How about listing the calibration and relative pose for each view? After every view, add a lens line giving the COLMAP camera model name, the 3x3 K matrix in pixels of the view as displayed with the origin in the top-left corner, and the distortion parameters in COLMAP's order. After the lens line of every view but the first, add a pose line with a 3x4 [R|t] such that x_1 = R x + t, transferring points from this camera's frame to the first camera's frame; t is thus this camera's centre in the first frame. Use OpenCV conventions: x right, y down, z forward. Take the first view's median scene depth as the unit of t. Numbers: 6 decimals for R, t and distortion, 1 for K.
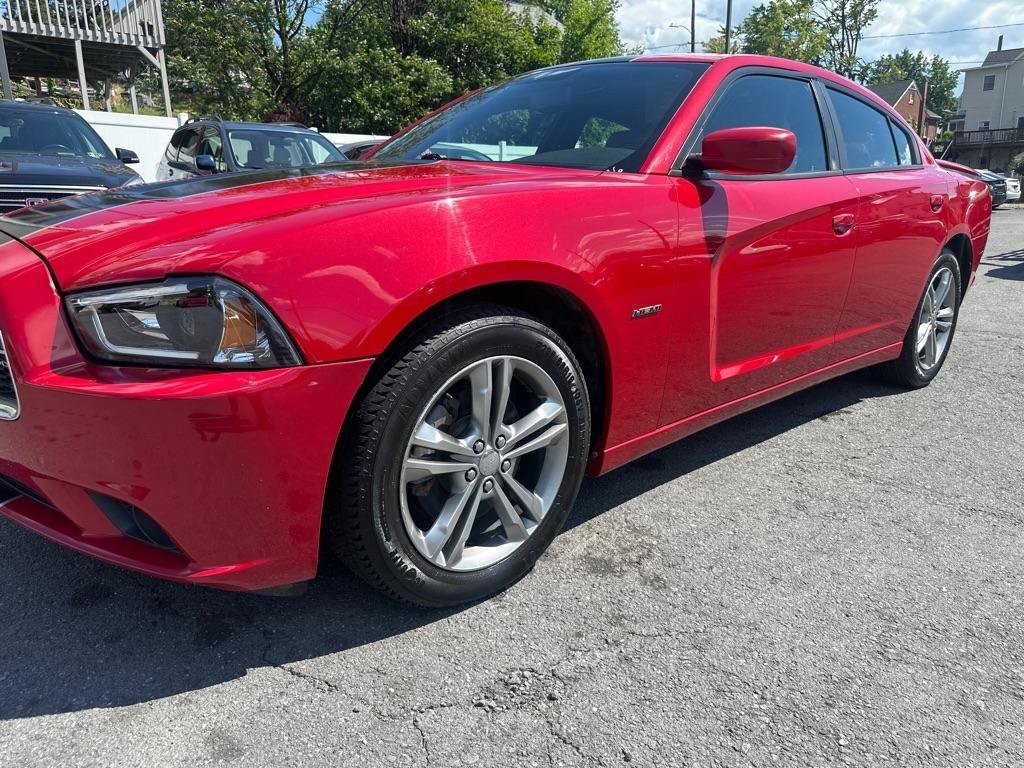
lens RADIAL K [[730.7, 0, 510.4], [0, 730.7, 380.7], [0, 0, 1]] dist [0.016949, -0.019365]
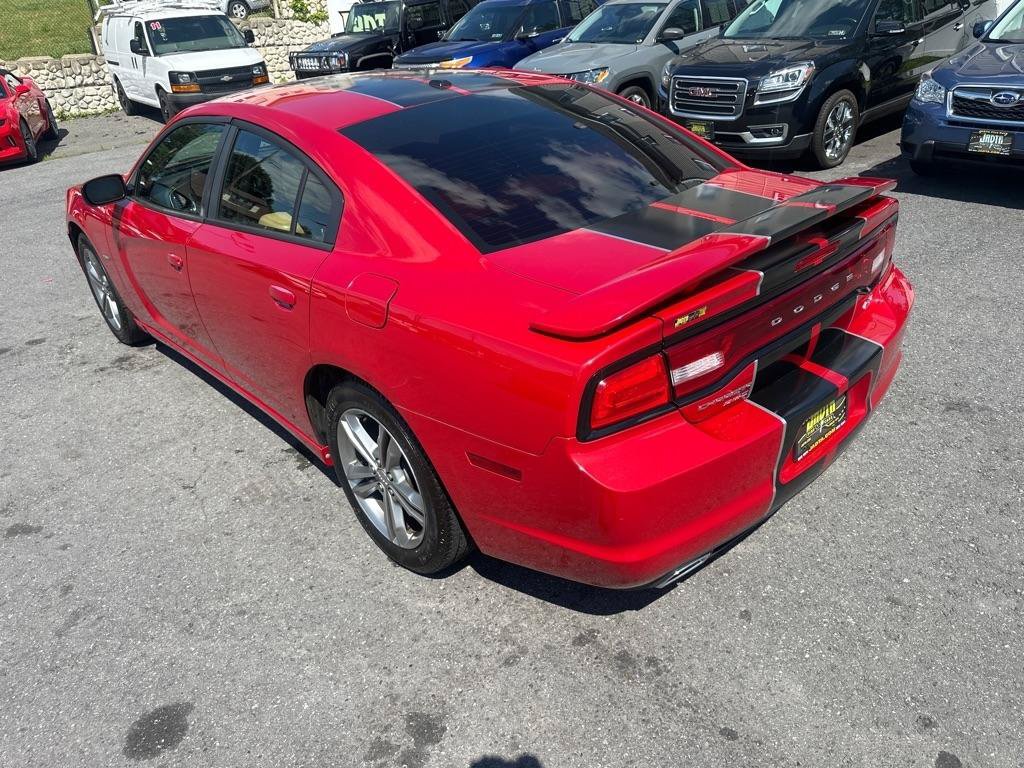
lens RADIAL K [[732.9, 0, 506.6], [0, 732.9, 384.6], [0, 0, 1]] dist [0.026914, -0.035421]
pose [[-0.023962, 0.451147, -0.892128, 2.459727], [-0.184035, 0.875142, 0.447501, -1.042351], [0.982628, 0.174906, 0.062057, 2.320590]]
